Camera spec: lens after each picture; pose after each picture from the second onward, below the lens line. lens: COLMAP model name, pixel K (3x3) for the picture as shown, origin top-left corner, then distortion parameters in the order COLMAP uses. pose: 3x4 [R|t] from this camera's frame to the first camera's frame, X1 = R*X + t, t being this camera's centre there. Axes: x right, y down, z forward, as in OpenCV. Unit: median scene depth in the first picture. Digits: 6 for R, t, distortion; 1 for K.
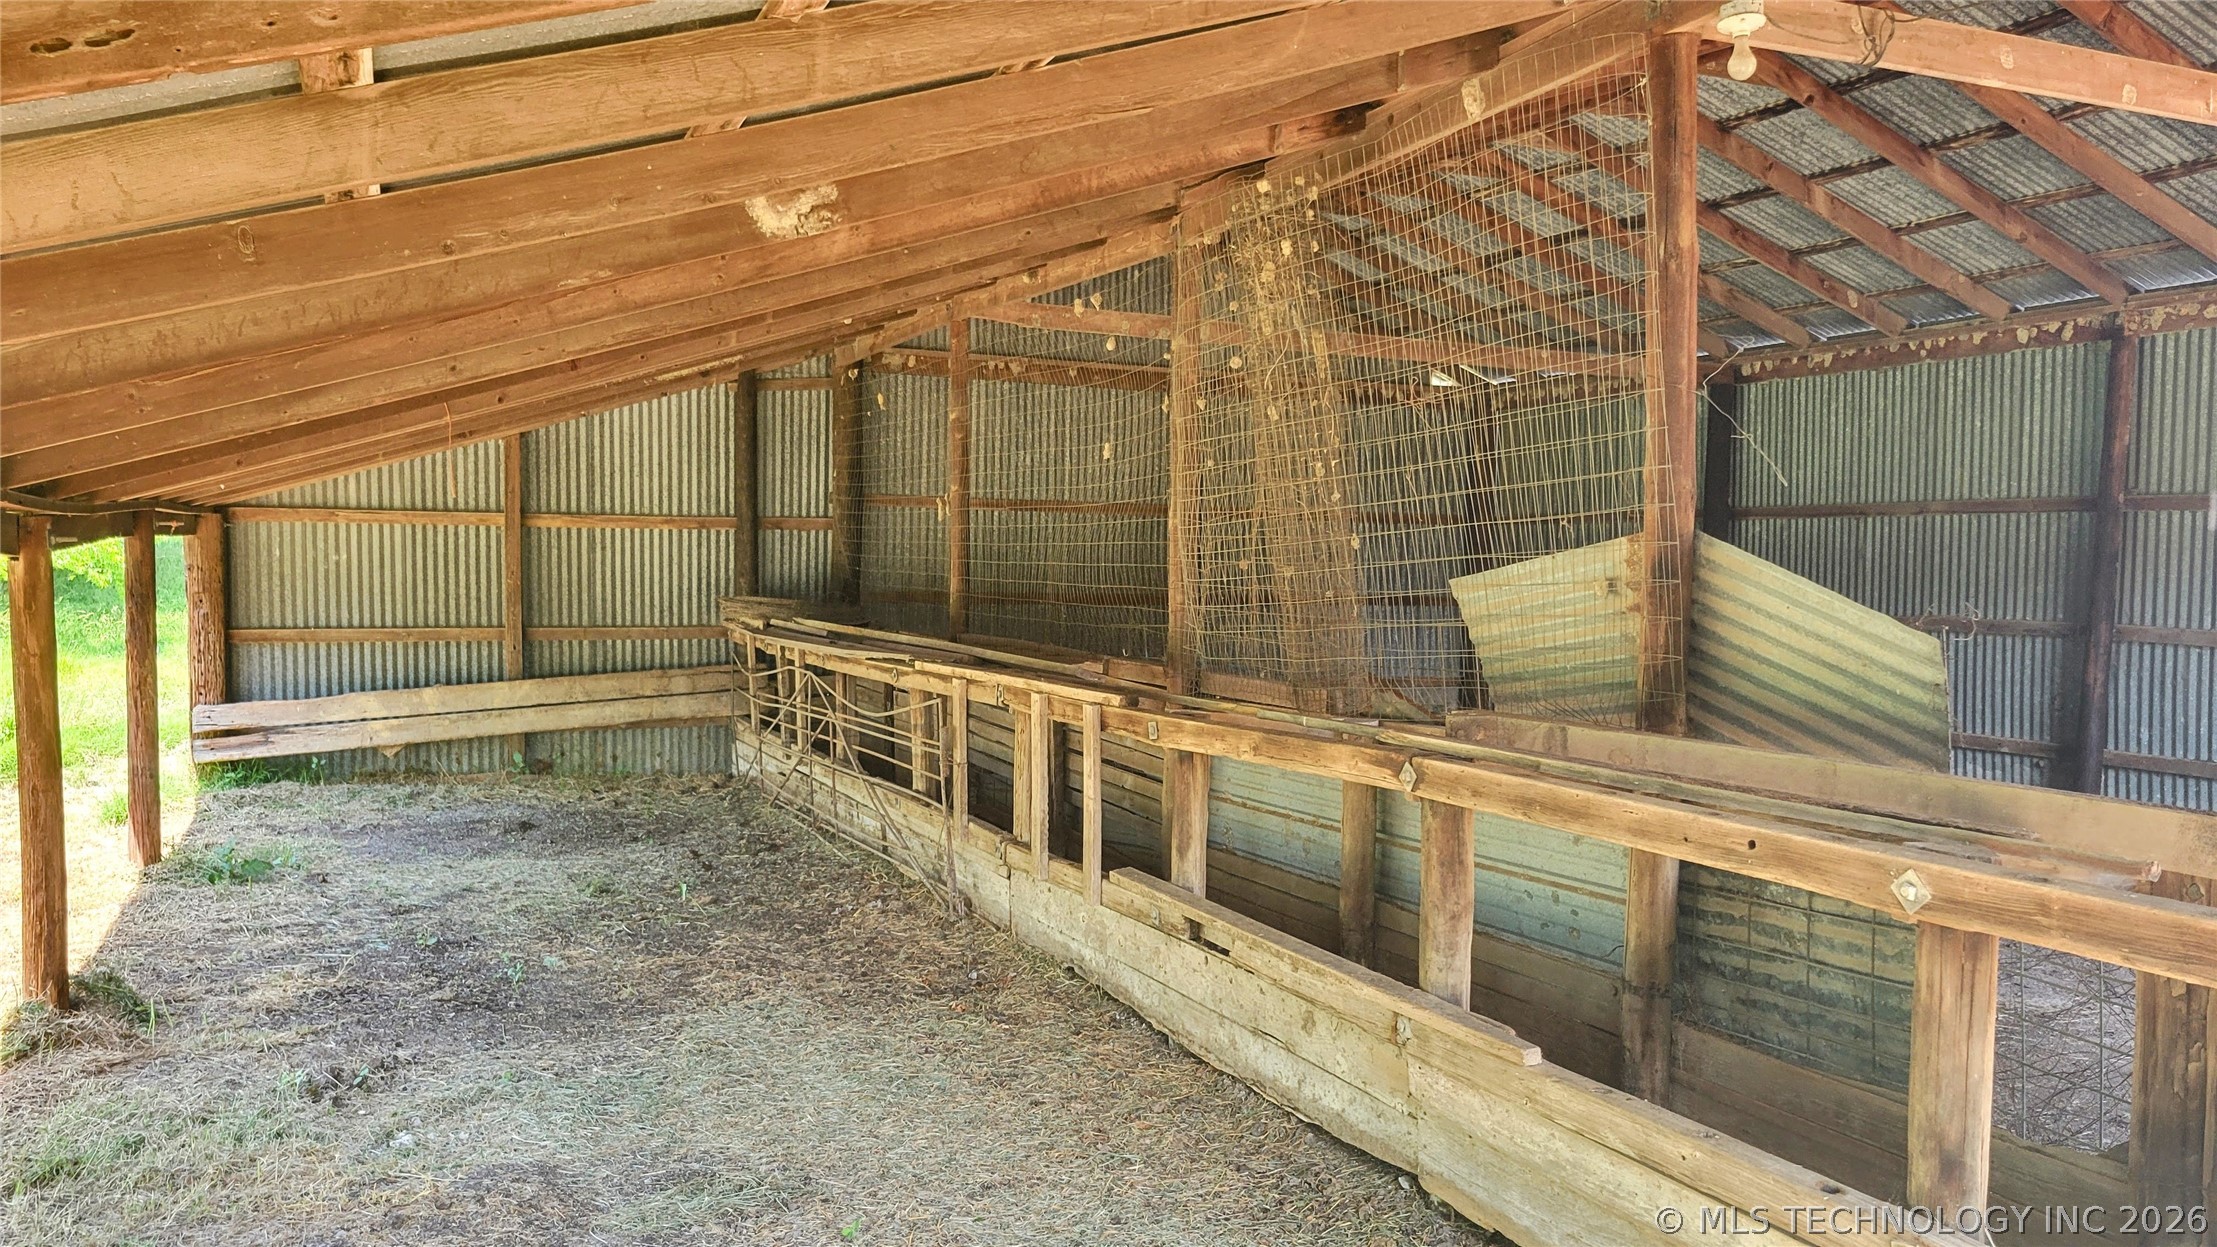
lens RADIAL K [[1701.1, 0, 1108.8], [0, 1701.1, 621.2], [0, 0, 1]] dist [-0.058921, -0.009852]
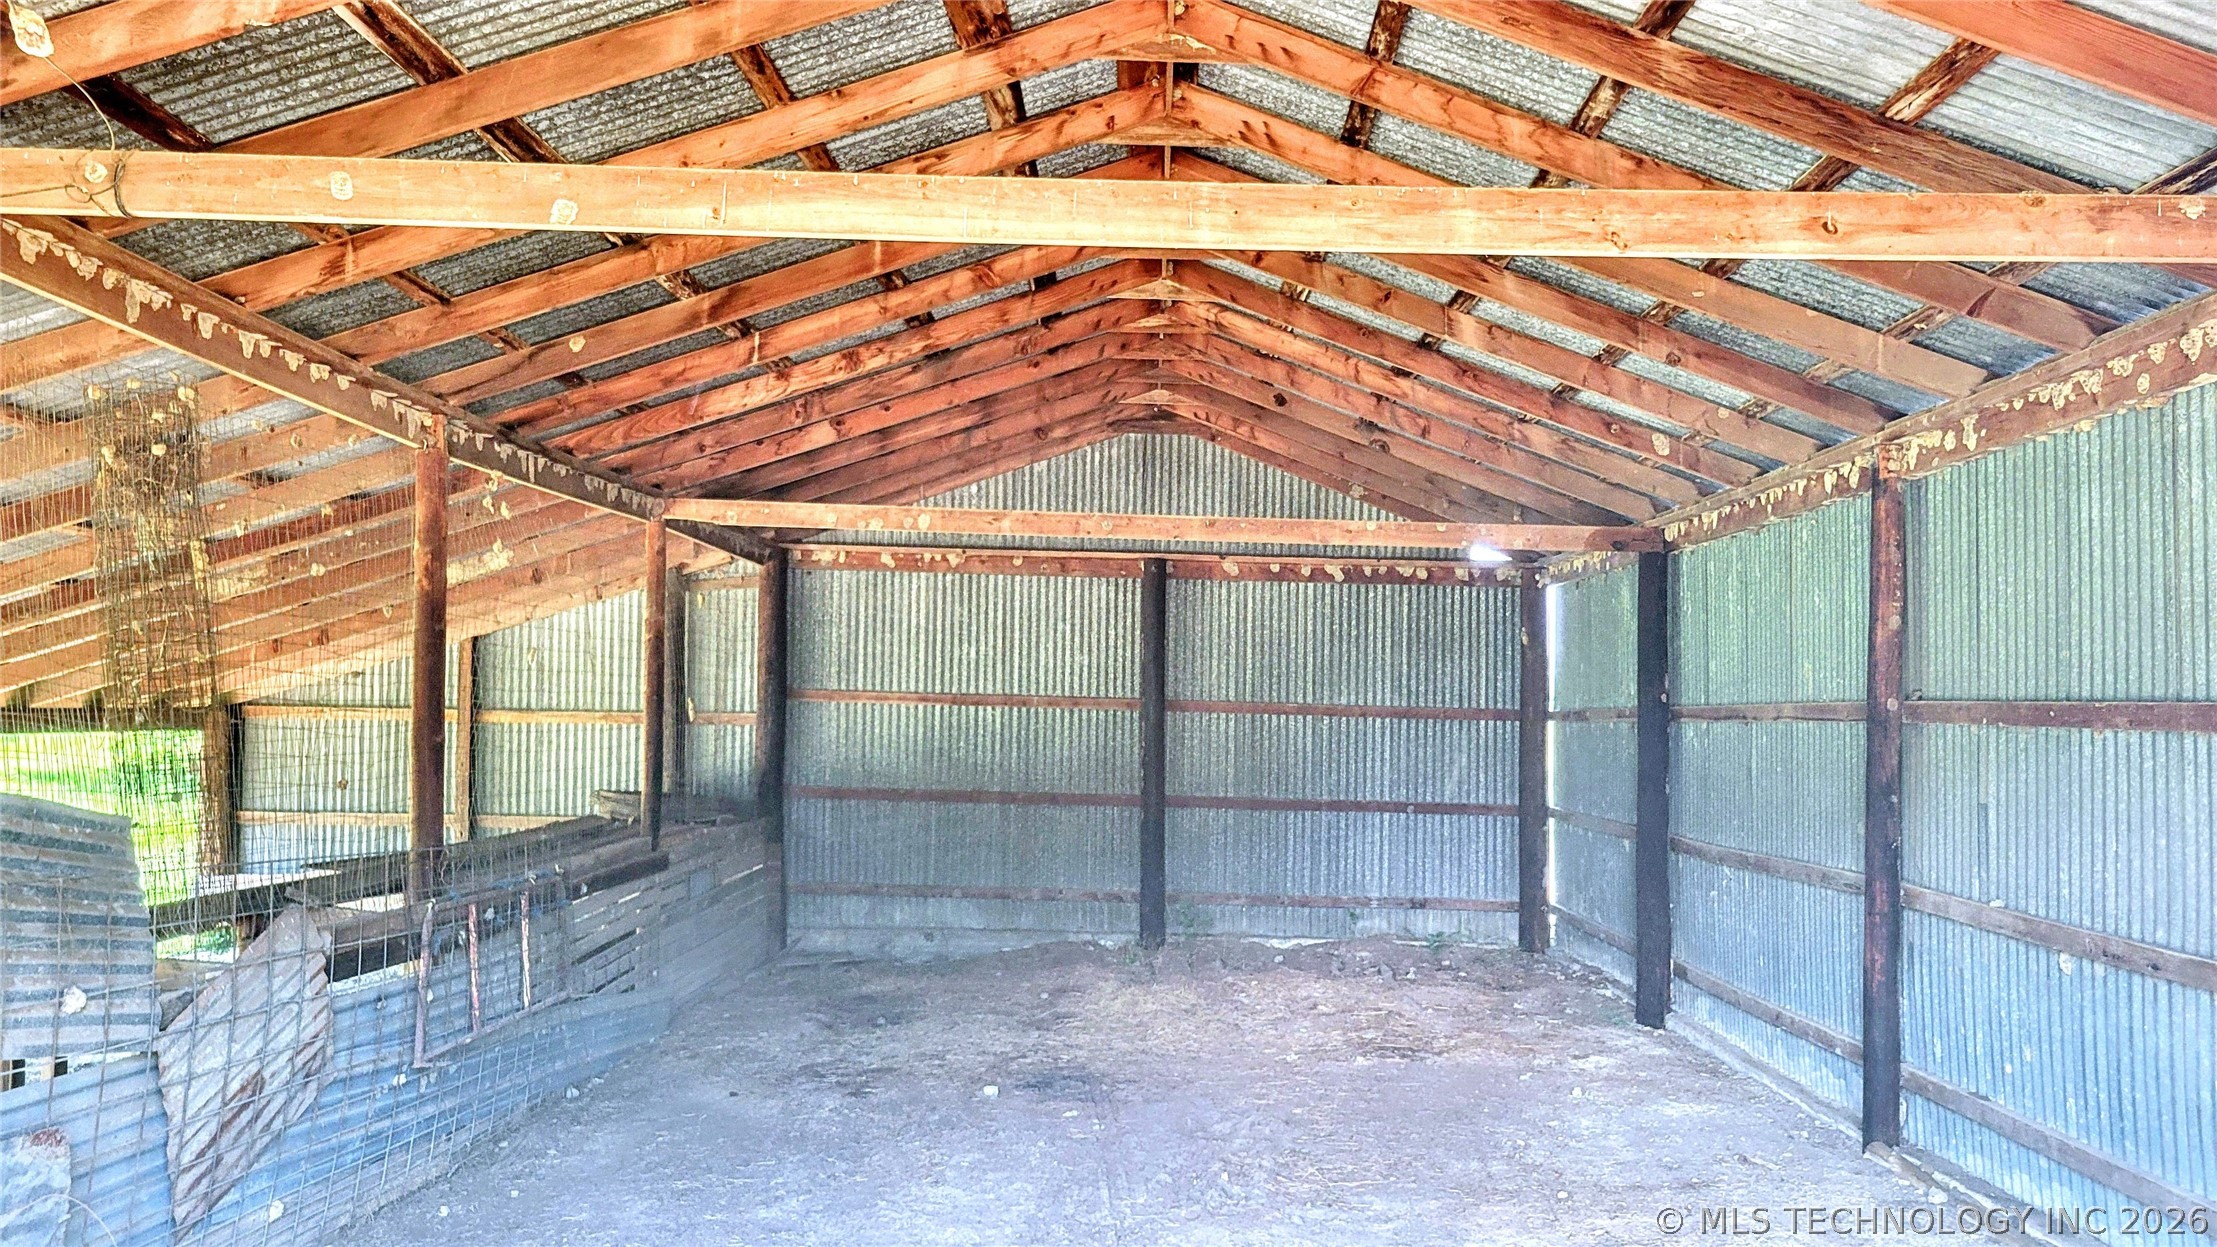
lens RADIAL K [[1701.1, 0, 1108.7], [0, 1701.1, 623.2], [0, 0, 1]] dist [-0.058921, -0.009852]
pose [[0.918042, -0.018309, -0.396059, 0.429152], [-0.018863, 0.995785, -0.089758, -0.027529], [0.396033, 0.089872, 0.913827, 0.151187]]
